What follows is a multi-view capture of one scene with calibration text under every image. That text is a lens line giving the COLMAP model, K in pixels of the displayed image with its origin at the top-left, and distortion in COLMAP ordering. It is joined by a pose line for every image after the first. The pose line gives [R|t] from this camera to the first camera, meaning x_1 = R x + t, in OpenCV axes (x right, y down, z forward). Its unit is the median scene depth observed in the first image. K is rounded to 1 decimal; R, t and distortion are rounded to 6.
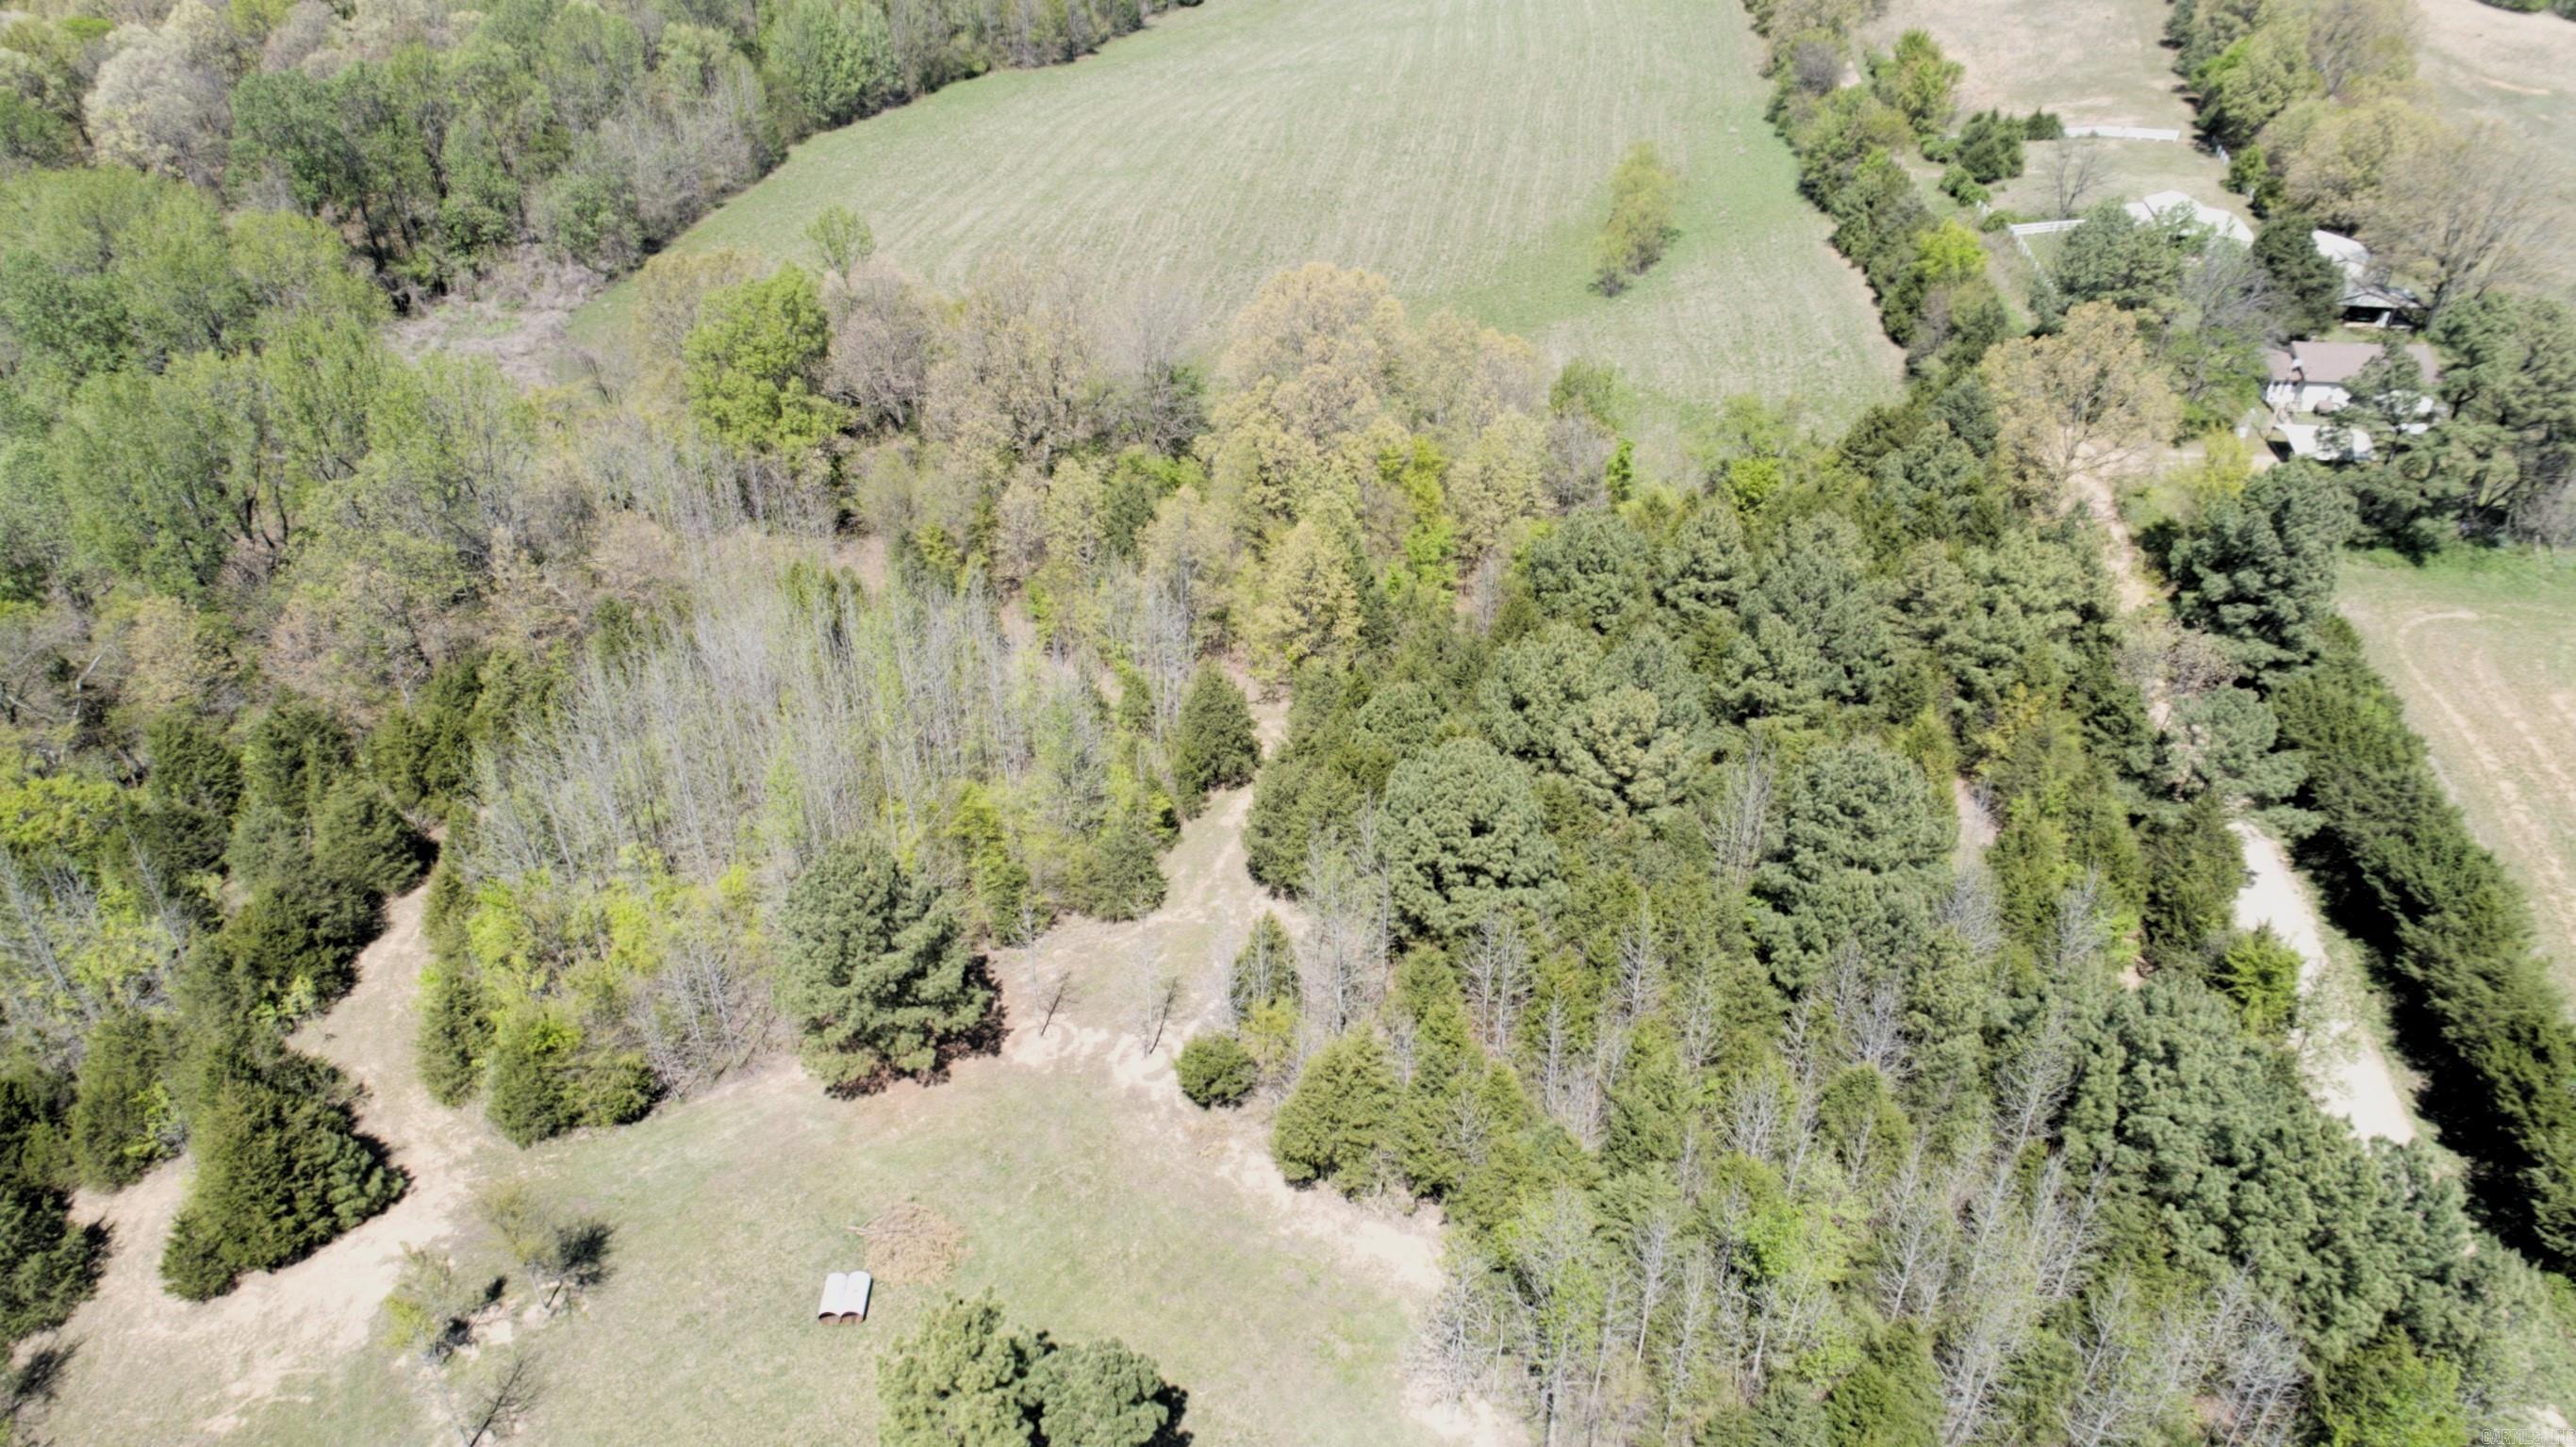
lens RADIAL K [[1724.7, 0, 1288.0], [0, 1724.7, 723.5], [0, 0, 1]] dist [-0.021588, 0.011183]
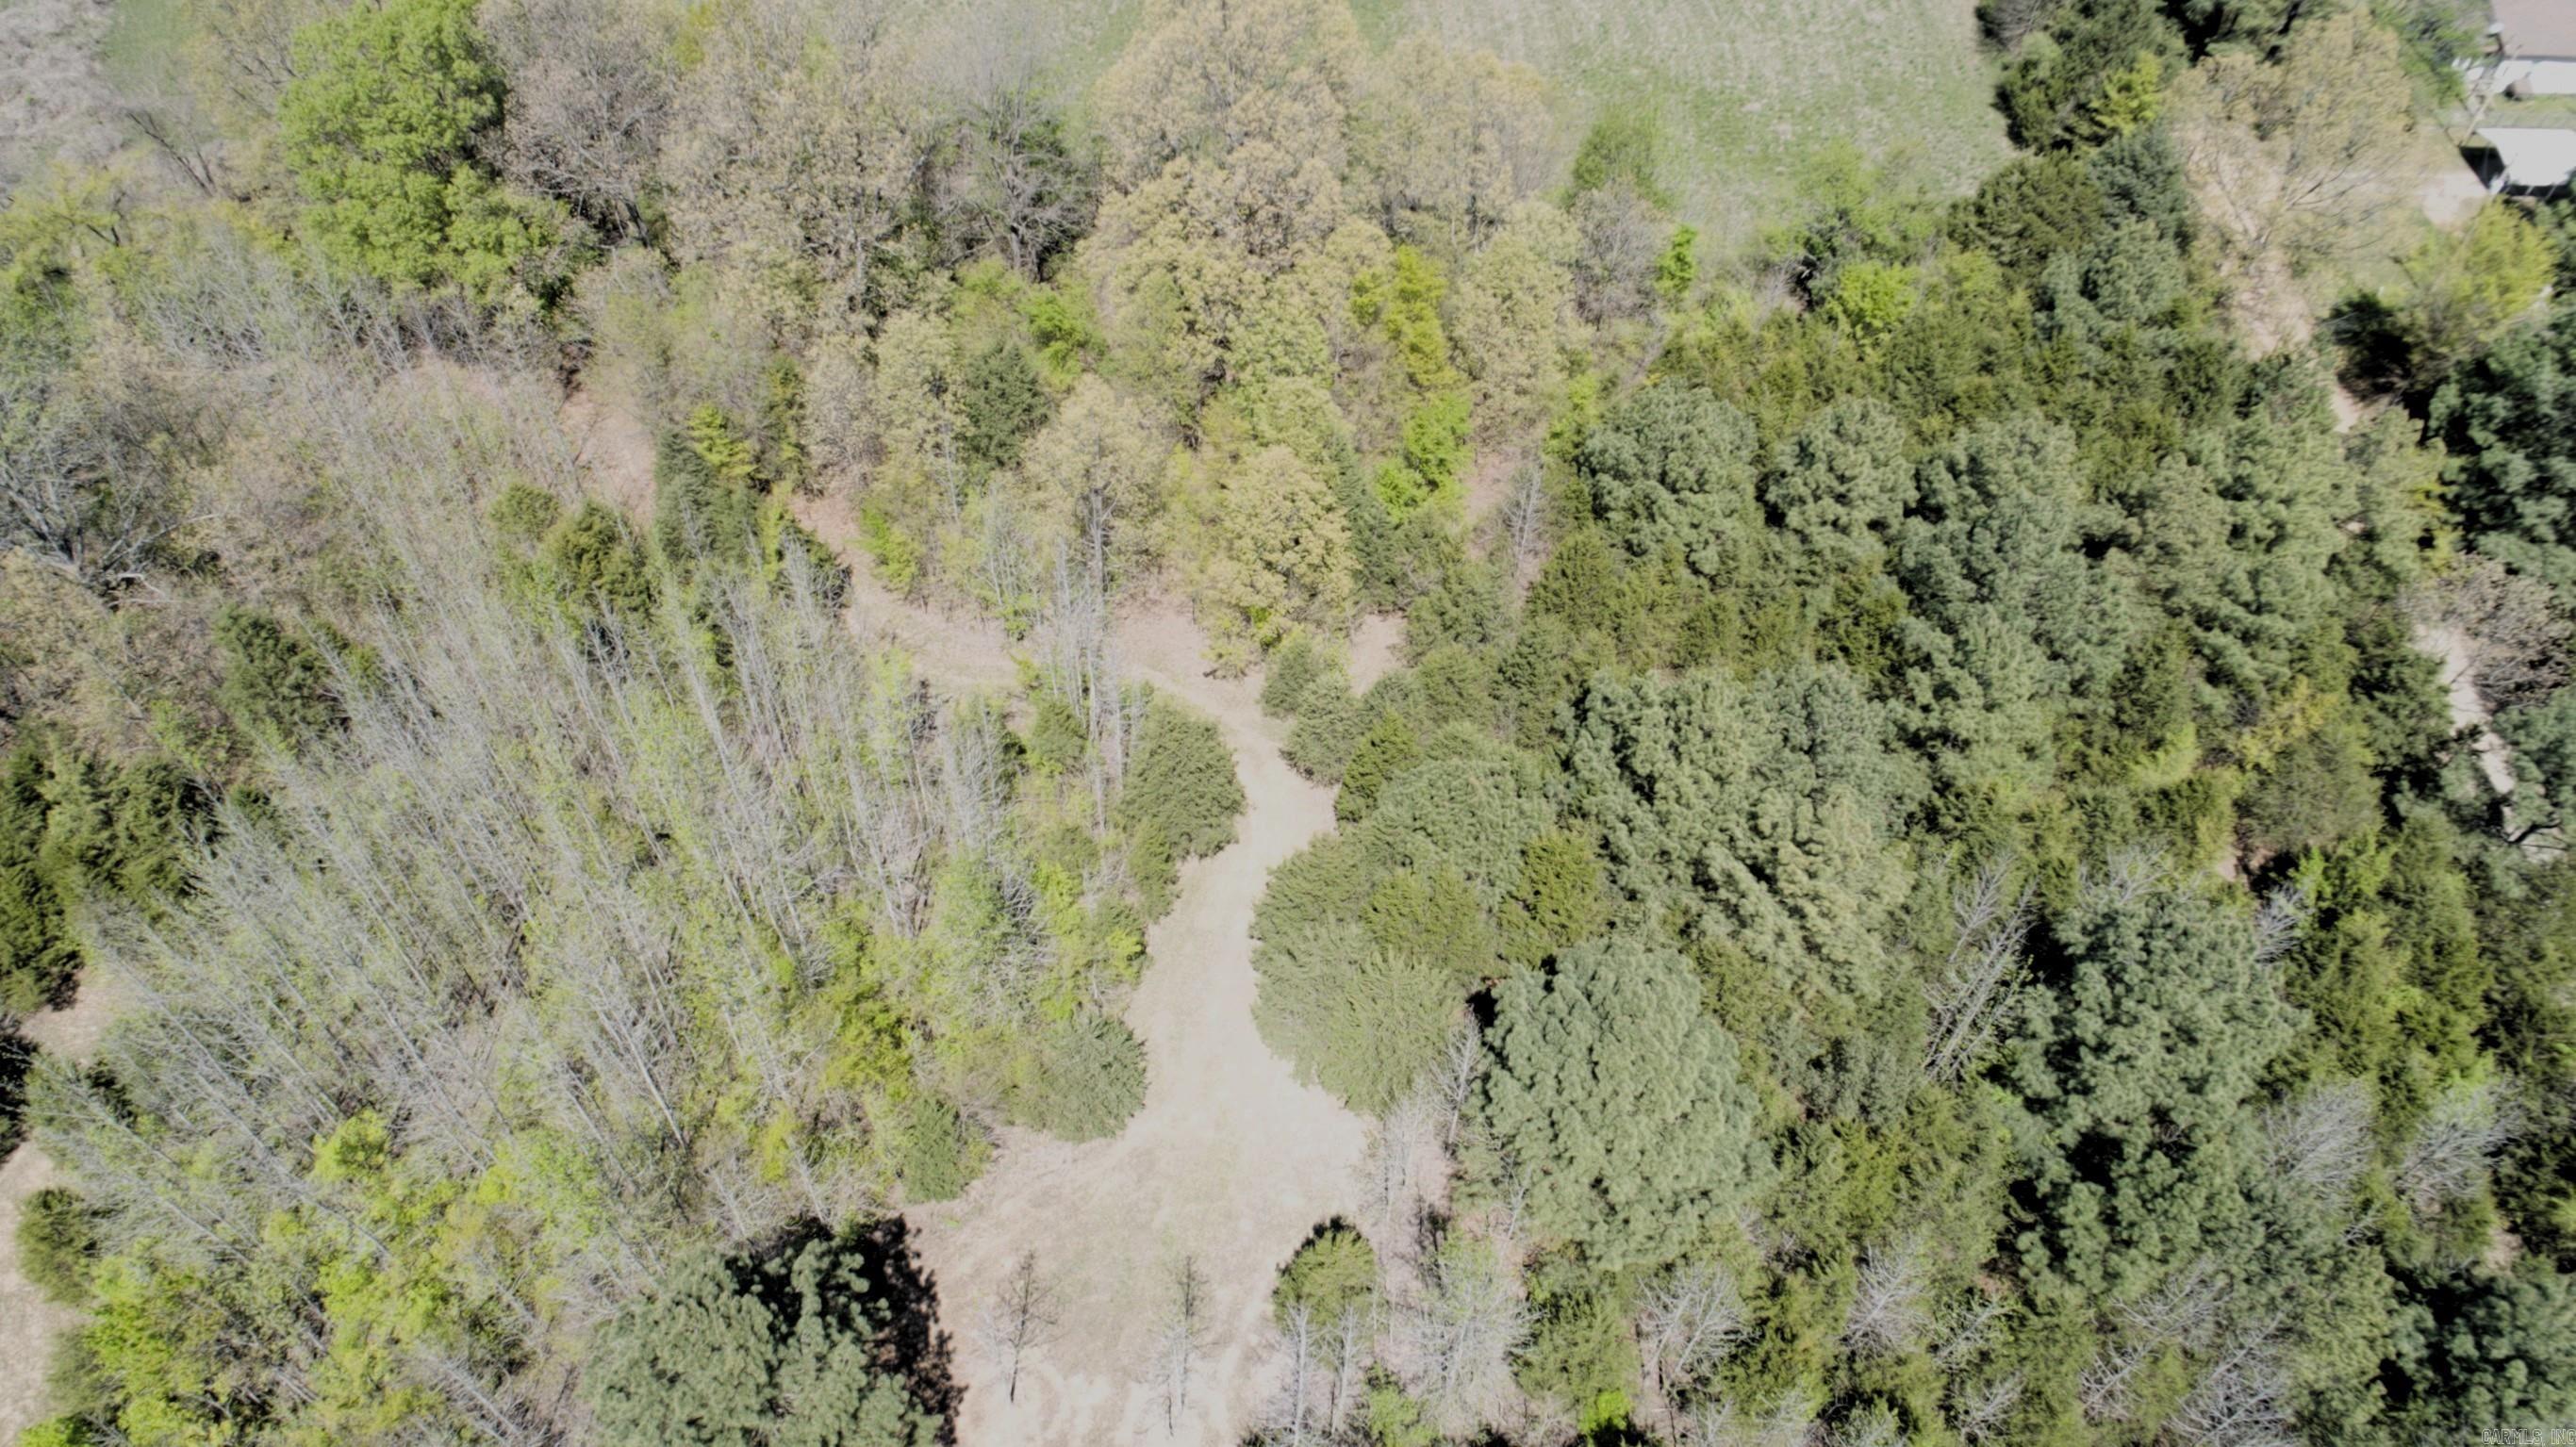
lens RADIAL K [[1724.7, 0, 1288.0], [0, 1724.7, 723.5], [0, 0, 1]] dist [-0.021588, 0.011183]
pose [[0.991770, -0.080392, 0.099642, -0.063011], [0.047985, 0.954952, 0.292855, -0.211771], [-0.118696, -0.285663, 0.950951, 0.322707]]
